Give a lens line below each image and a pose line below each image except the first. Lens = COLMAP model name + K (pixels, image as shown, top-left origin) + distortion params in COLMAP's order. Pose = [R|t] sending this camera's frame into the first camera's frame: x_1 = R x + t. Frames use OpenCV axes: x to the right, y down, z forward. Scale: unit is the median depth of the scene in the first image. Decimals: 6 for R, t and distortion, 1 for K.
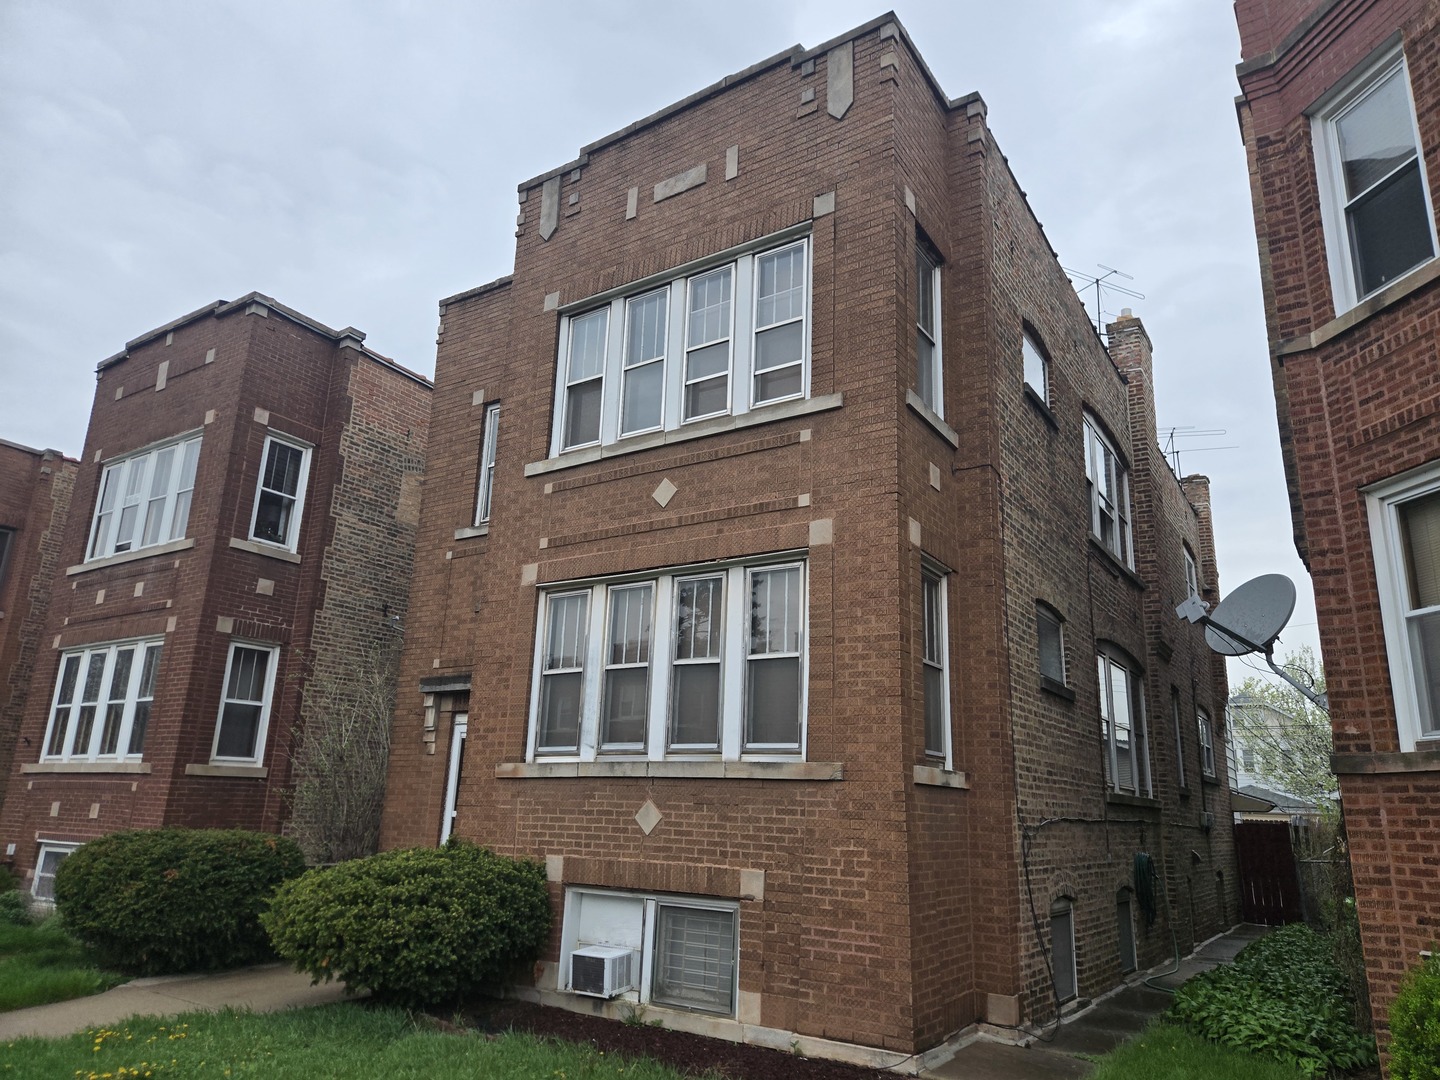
lens RADIAL K [[964.4, 0, 727.4], [0, 964.4, 548.1], [0, 0, 1]] dist [0.050070, -0.014880]
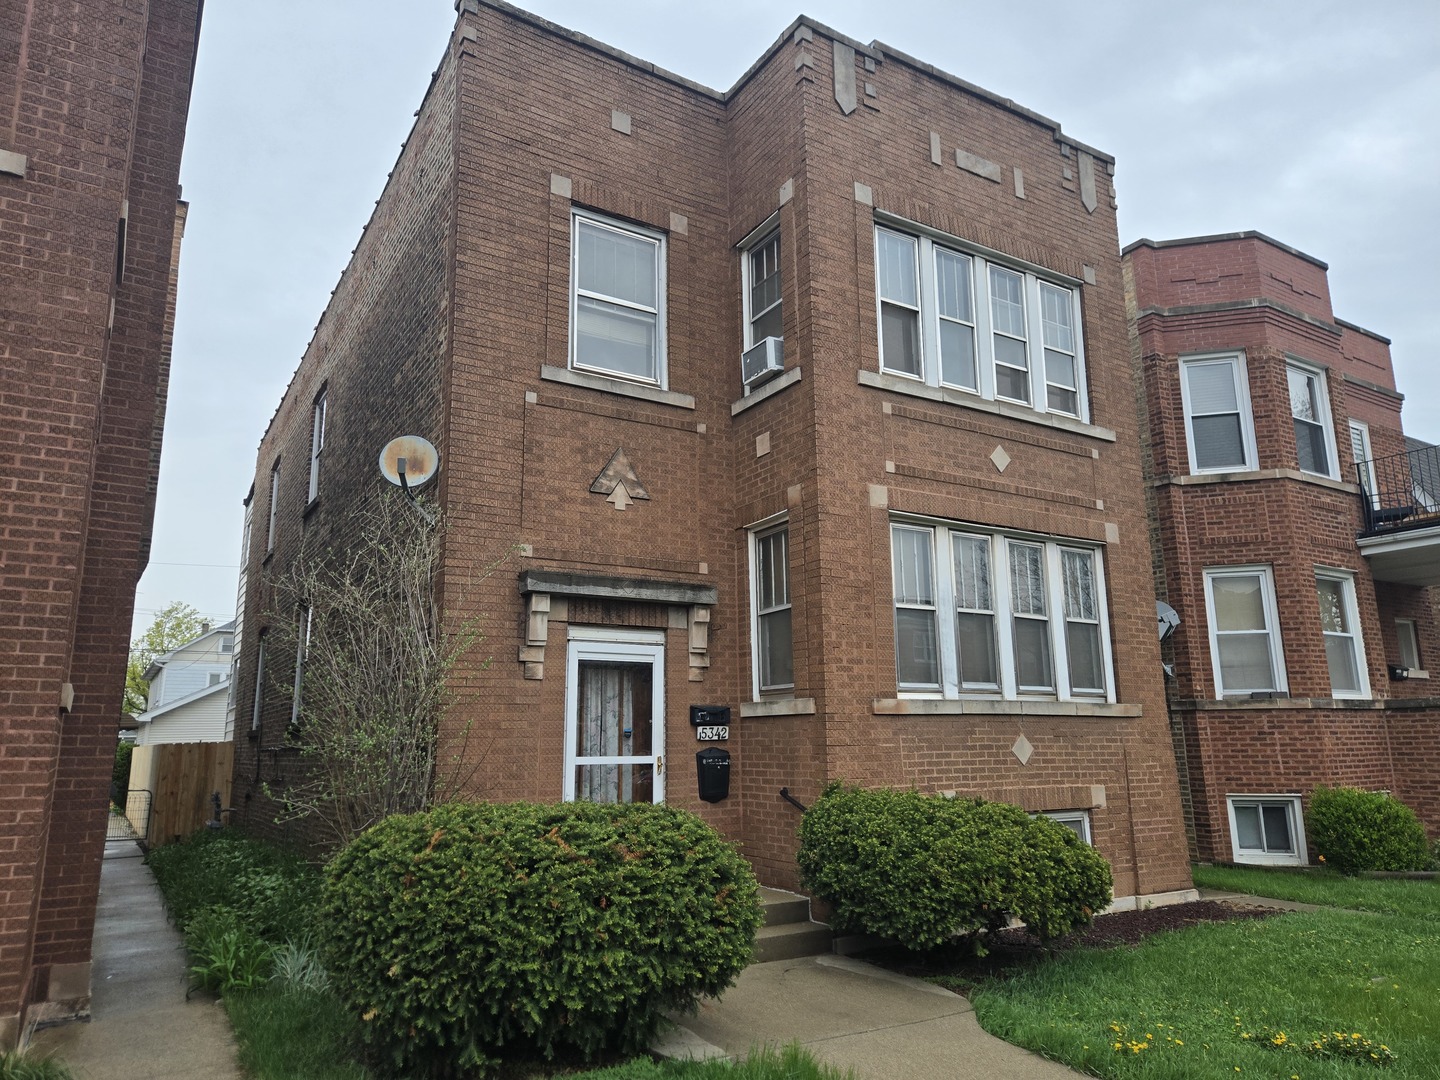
lens RADIAL K [[964.4, 0, 724.5], [0, 964.4, 544.1], [0, 0, 1]] dist [0.050070, -0.014880]
pose [[0.415555, 0.149634, 0.897176, -1.207664], [-0.213649, 0.974836, -0.063629, 0.180114], [-0.884120, -0.165240, 0.437067, 0.803831]]
